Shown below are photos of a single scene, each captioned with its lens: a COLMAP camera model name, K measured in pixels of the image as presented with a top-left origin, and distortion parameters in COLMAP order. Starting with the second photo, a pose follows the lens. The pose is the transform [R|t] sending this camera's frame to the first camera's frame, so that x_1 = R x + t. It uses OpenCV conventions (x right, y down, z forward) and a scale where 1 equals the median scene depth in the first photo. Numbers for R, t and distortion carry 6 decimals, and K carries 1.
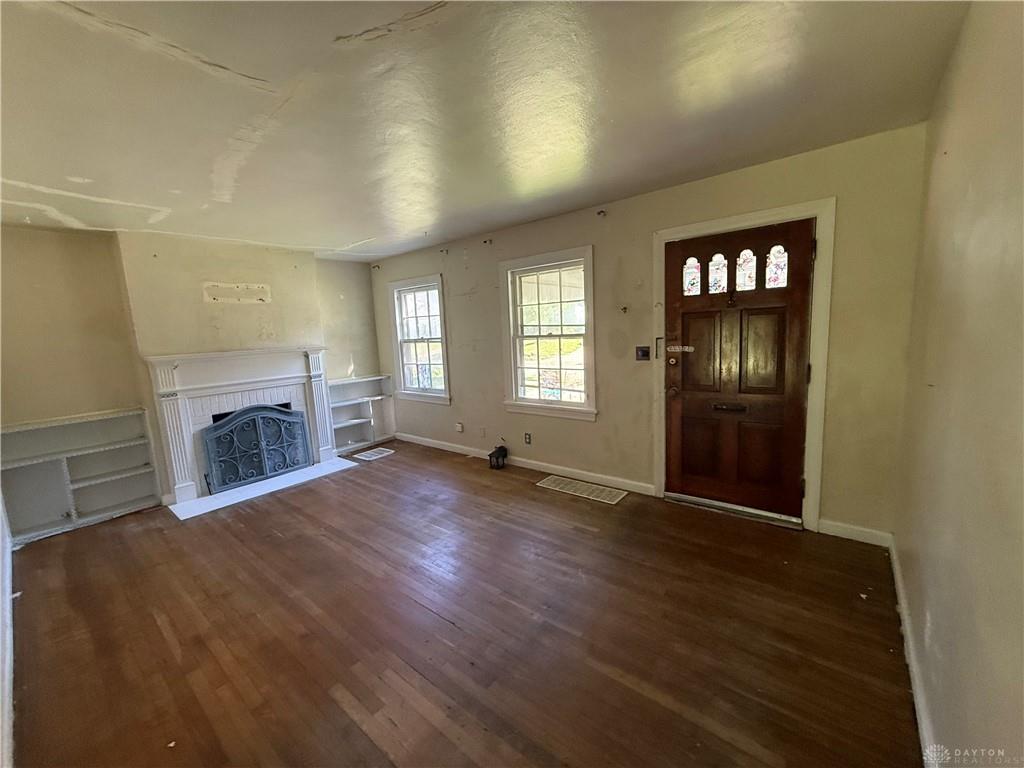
lens RADIAL K [[407.0, 0, 510.3], [0, 407.0, 383.2], [0, 0, 1]] dist [-0.000778, -0.000298]
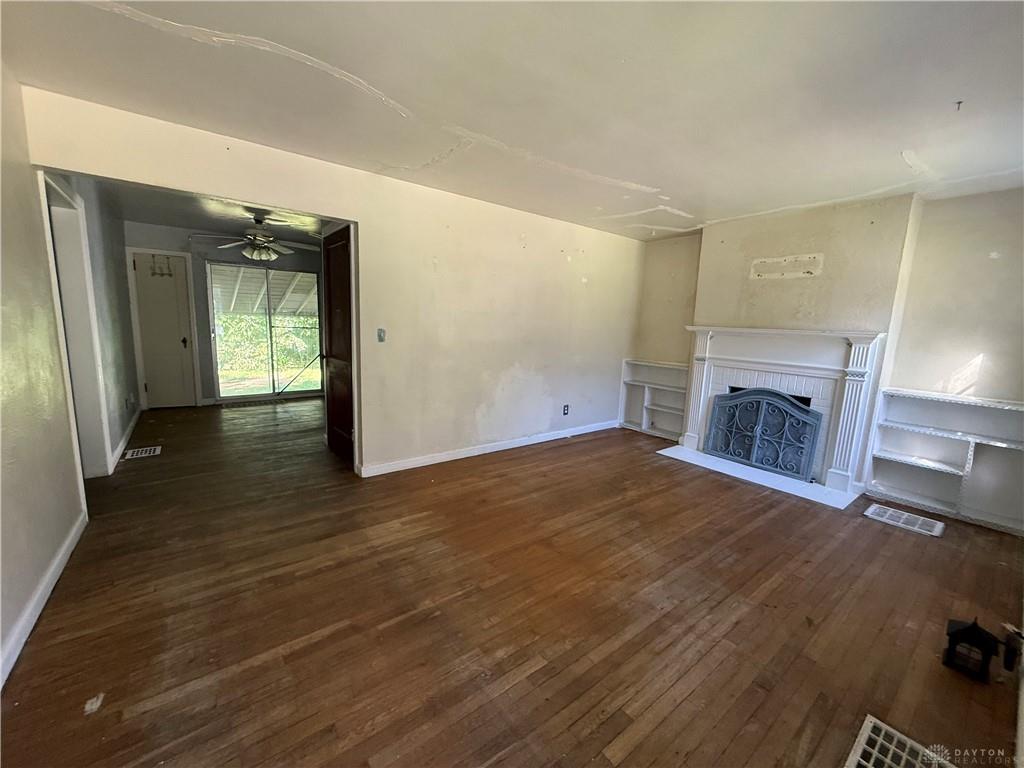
lens RADIAL K [[407.0, 0, 510.3], [0, 407.0, 383.2], [0, 0, 1]] dist [-0.000778, -0.000298]
pose [[-0.226863, 0.186248, -0.955952, 0.409238], [-0.159513, 0.961184, 0.225123, -0.076058], [0.960775, 0.203559, -0.188348, 0.627207]]
